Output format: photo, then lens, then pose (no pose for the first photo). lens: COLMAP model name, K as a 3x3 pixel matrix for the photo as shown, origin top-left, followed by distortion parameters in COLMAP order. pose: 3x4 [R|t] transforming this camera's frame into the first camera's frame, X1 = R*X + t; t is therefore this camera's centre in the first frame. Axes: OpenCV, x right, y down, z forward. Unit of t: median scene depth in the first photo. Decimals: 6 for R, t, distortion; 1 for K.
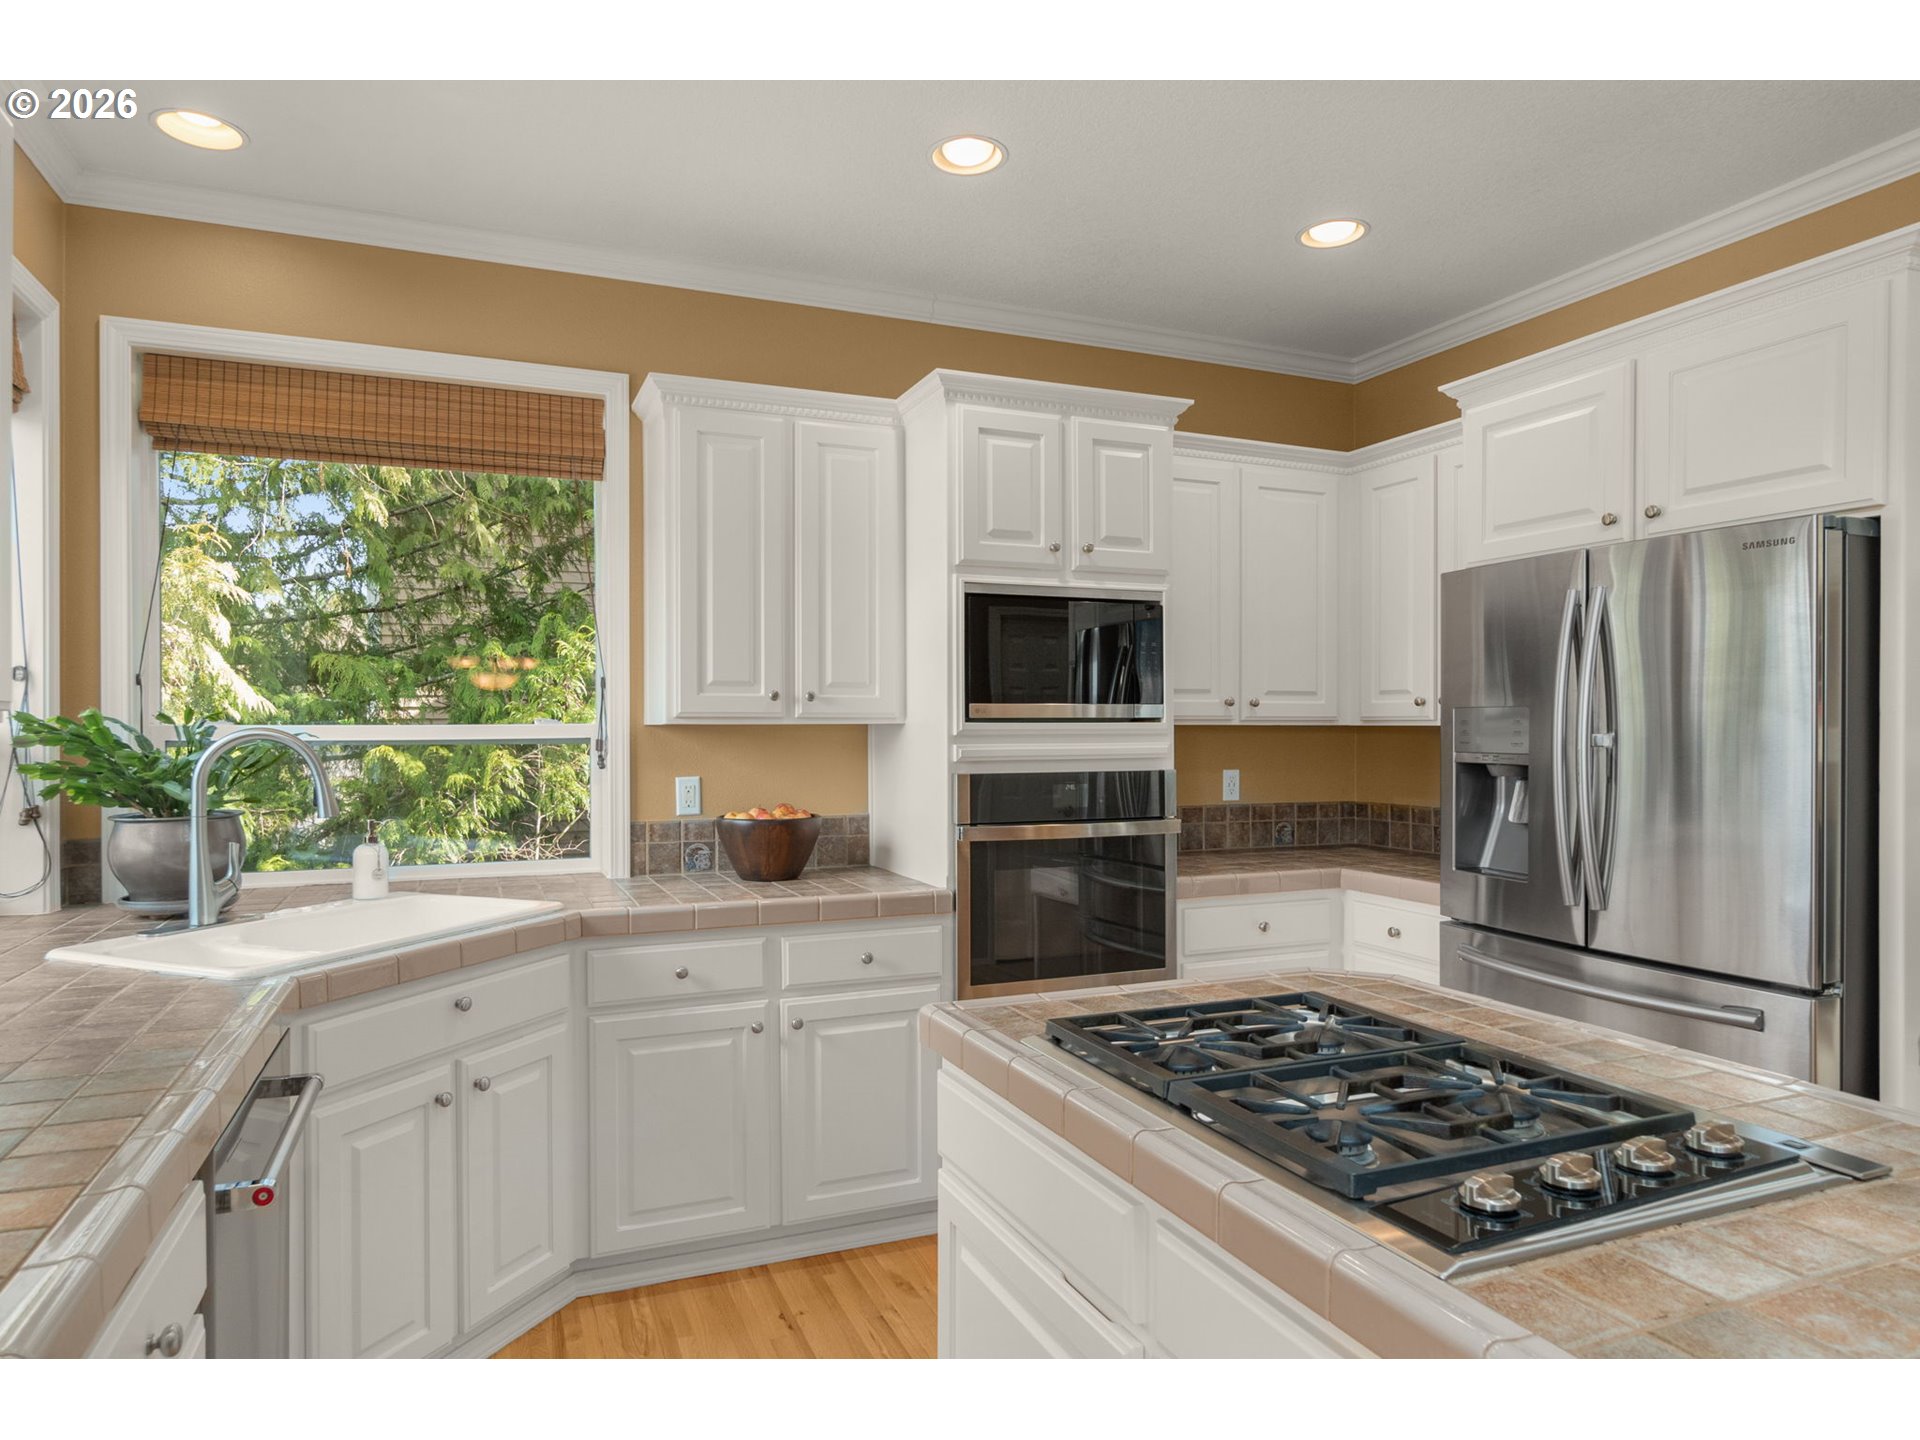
lens RADIAL K [[1169.8, 0, 978.5], [0, 1169.8, 725.2], [0, 0, 1]] dist [-0.003664, -0.000145]
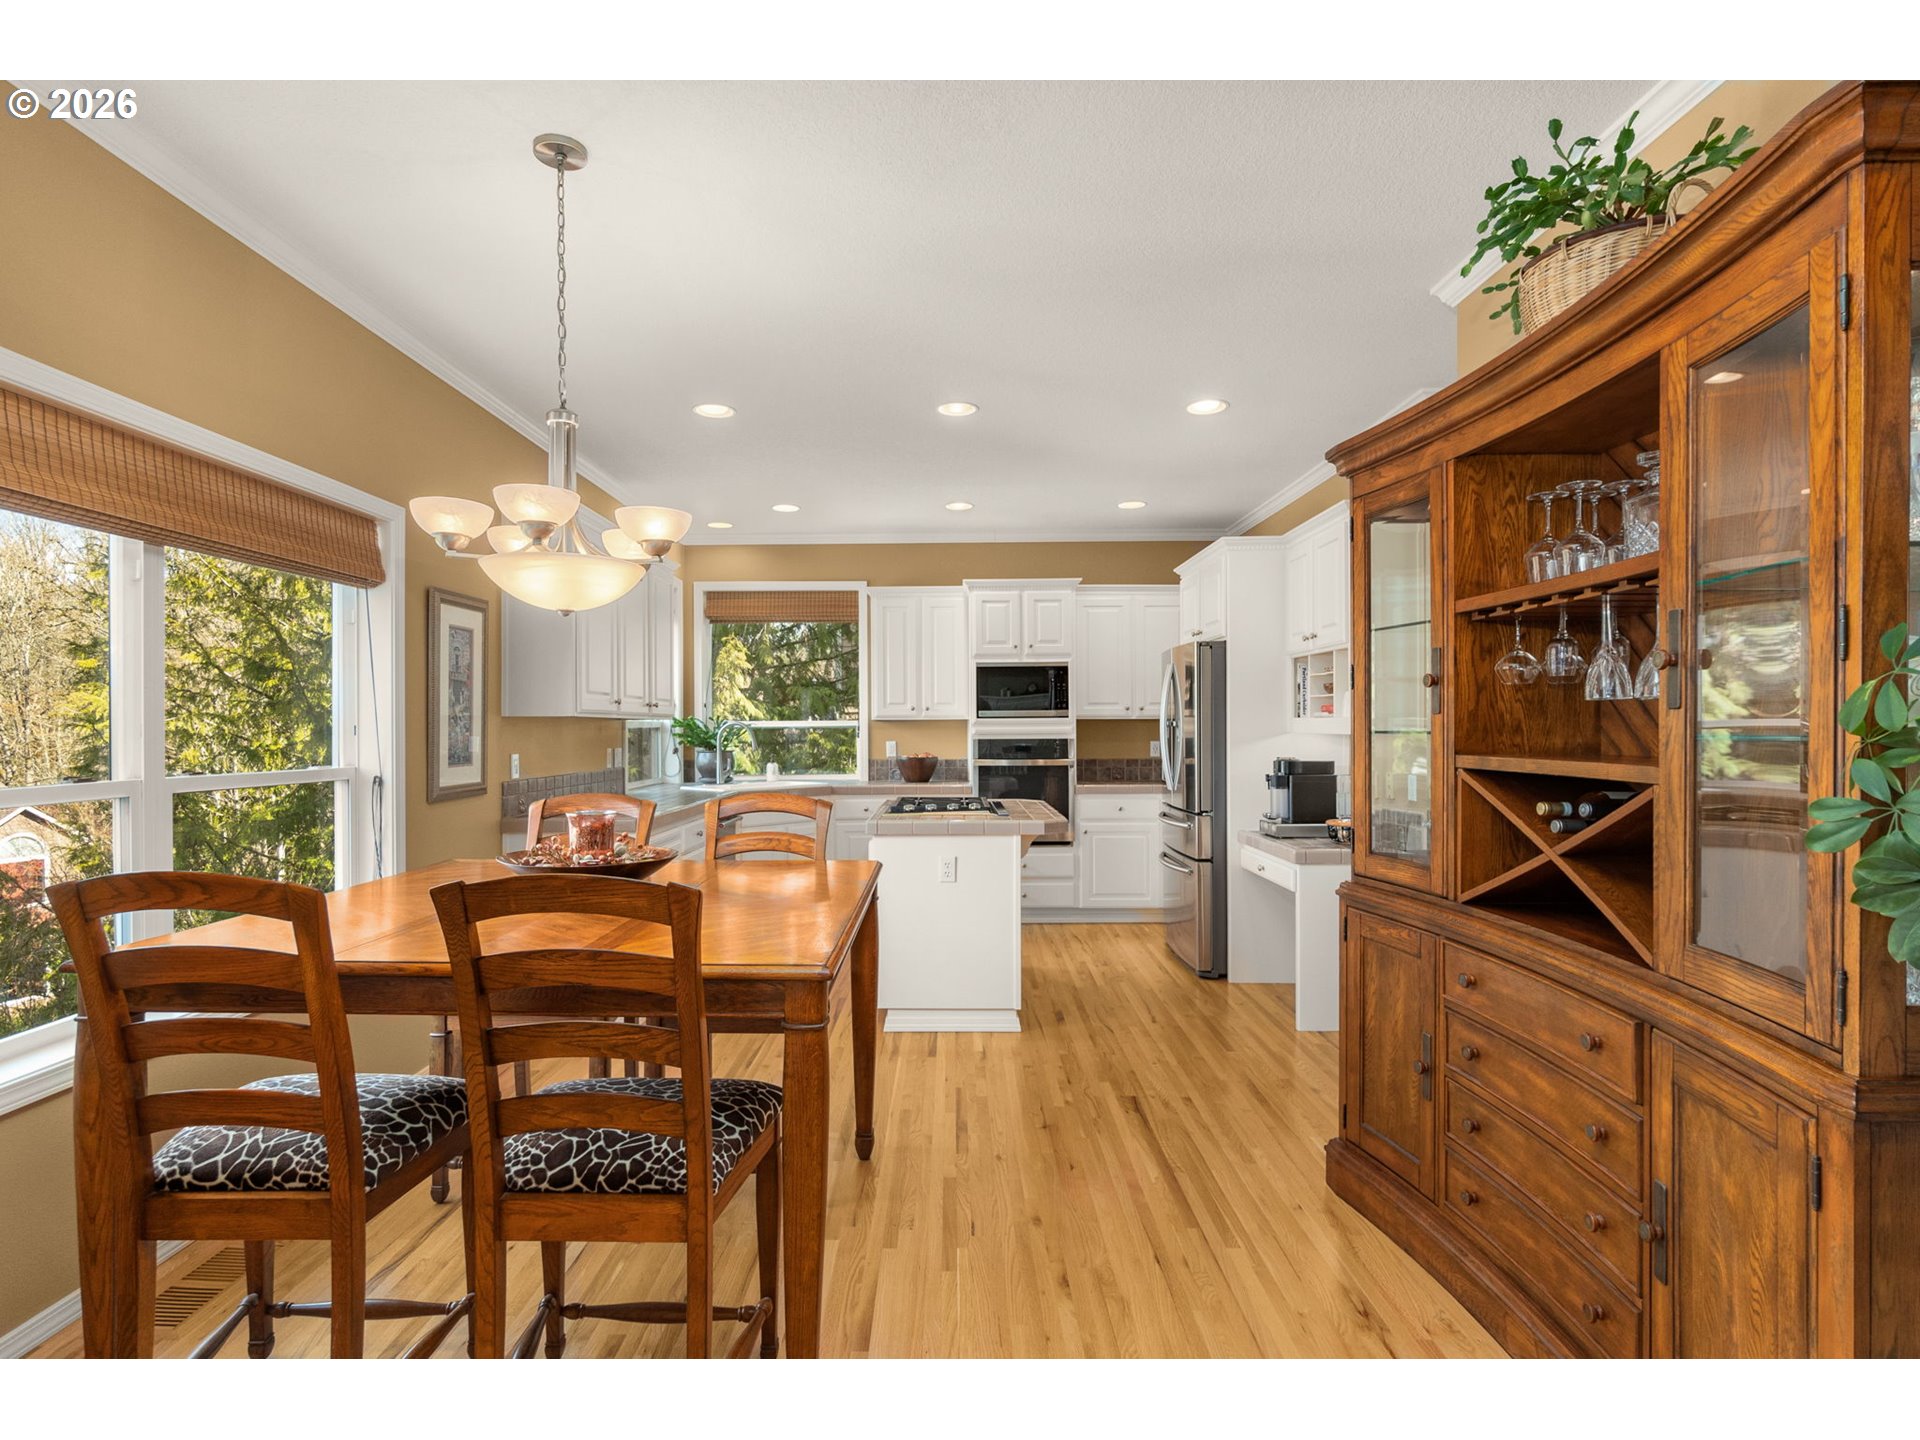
lens RADIAL K [[1041.0, 0, 962.2], [0, 1041.0, 733.6], [0, 0, 1]] dist [0.000833, 0.000326]
pose [[0.918934, -0.000738, -0.394411, 0.802872], [0.005401, 0.999928, 0.010713, 0.005617], [0.394375, -0.011975, 0.918872, -1.017859]]
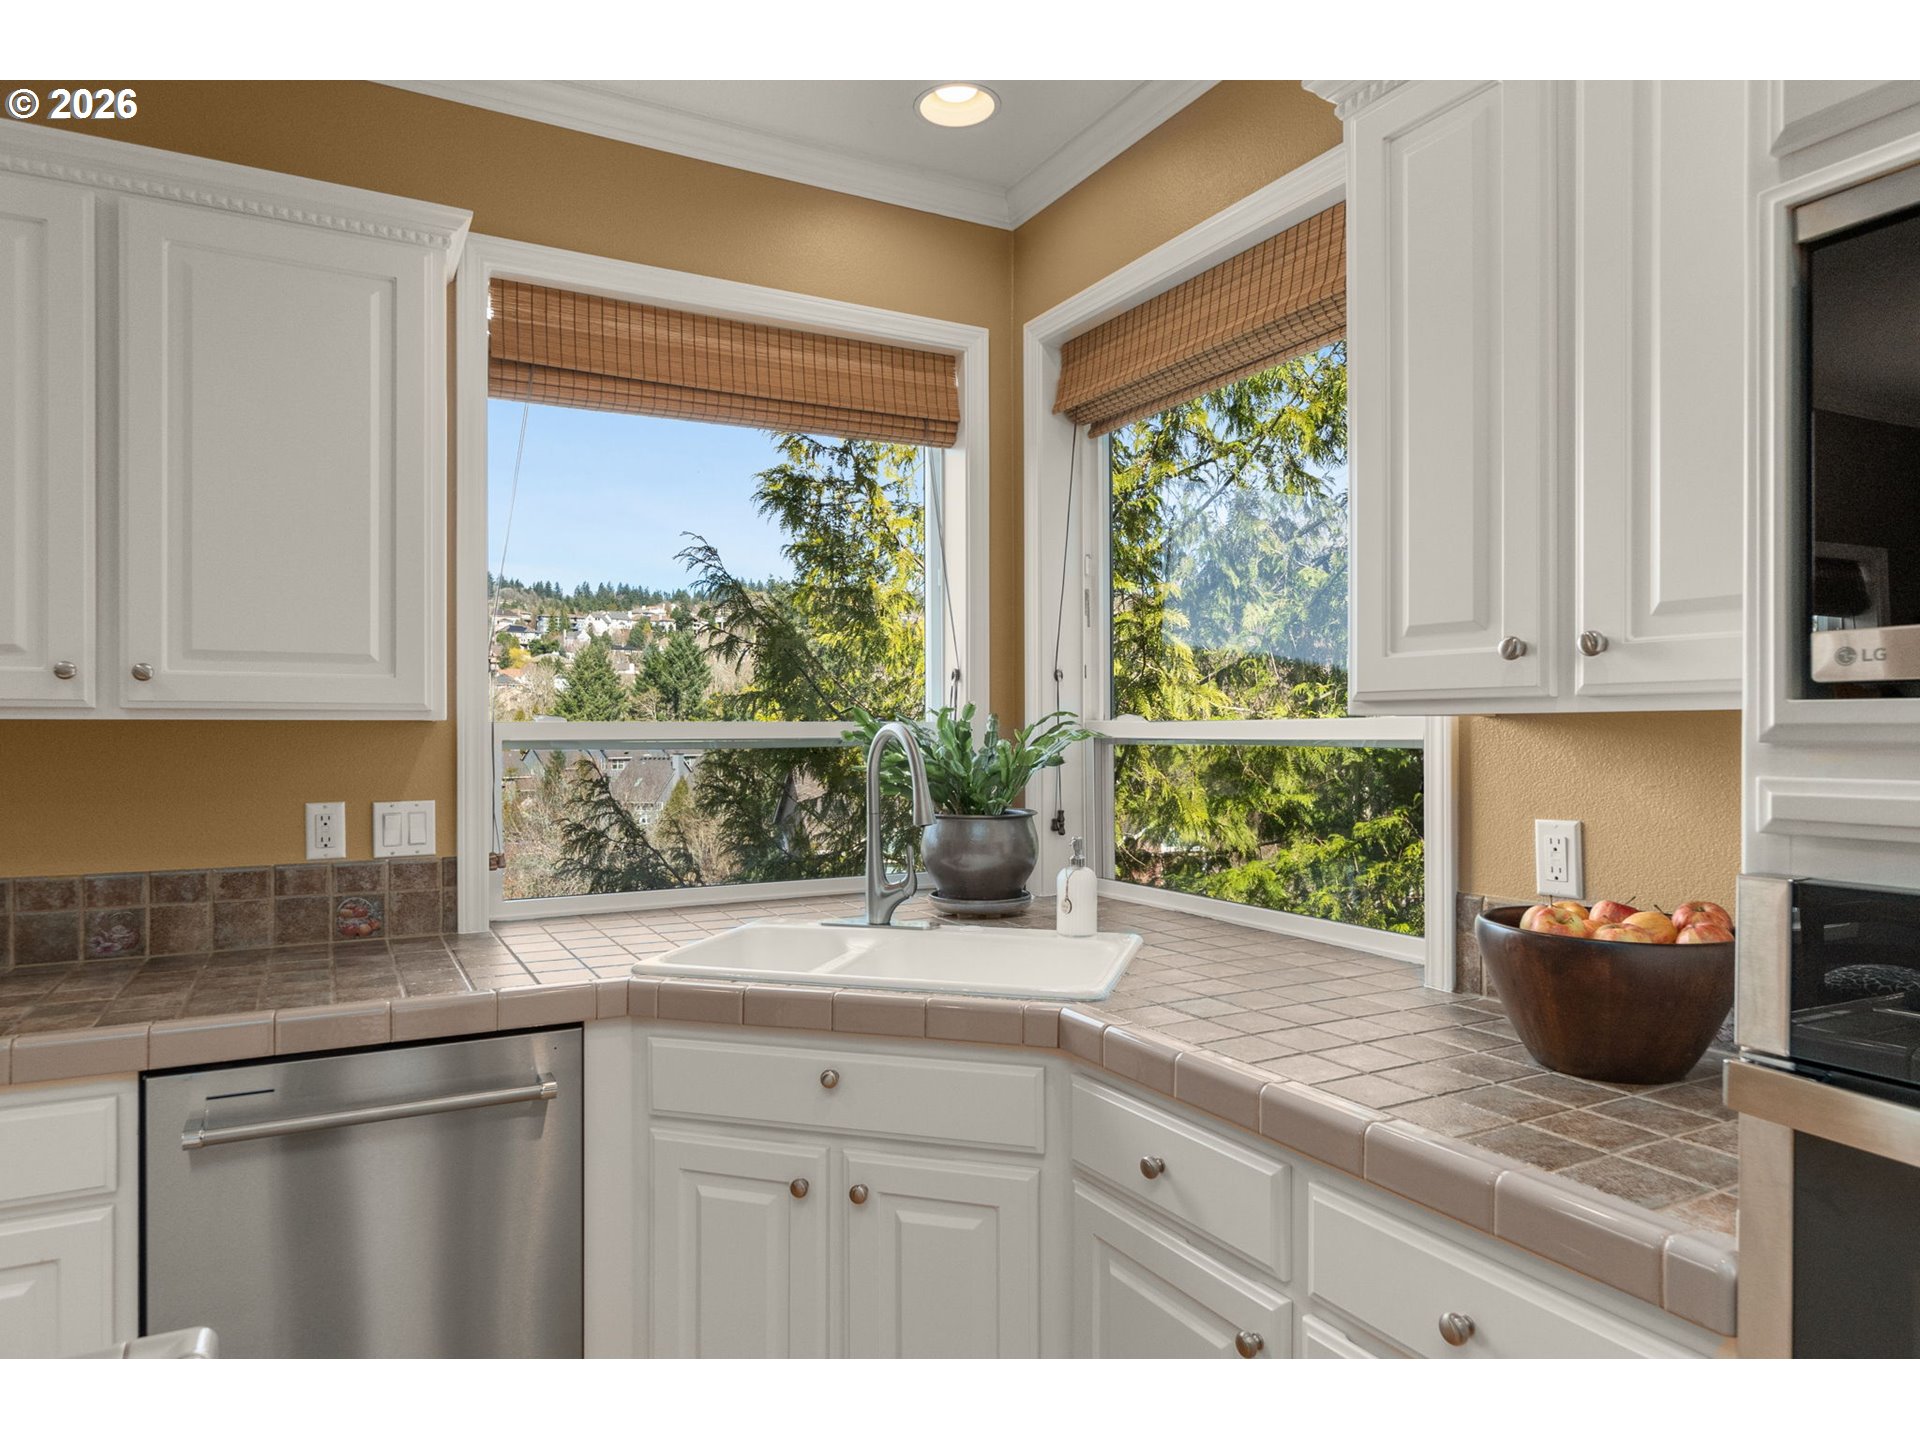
lens RADIAL K [[1189.1, 0, 906.9], [0, 1189.1, 730.2], [0, 0, 1]] dist [-0.001164, 0.000330]
pose [[0.063431, 0.002272, -0.997984, 0.255968], [0.003958, 0.999989, 0.002528, 0.004084], [0.997978, -0.004111, 0.063422, 0.733844]]
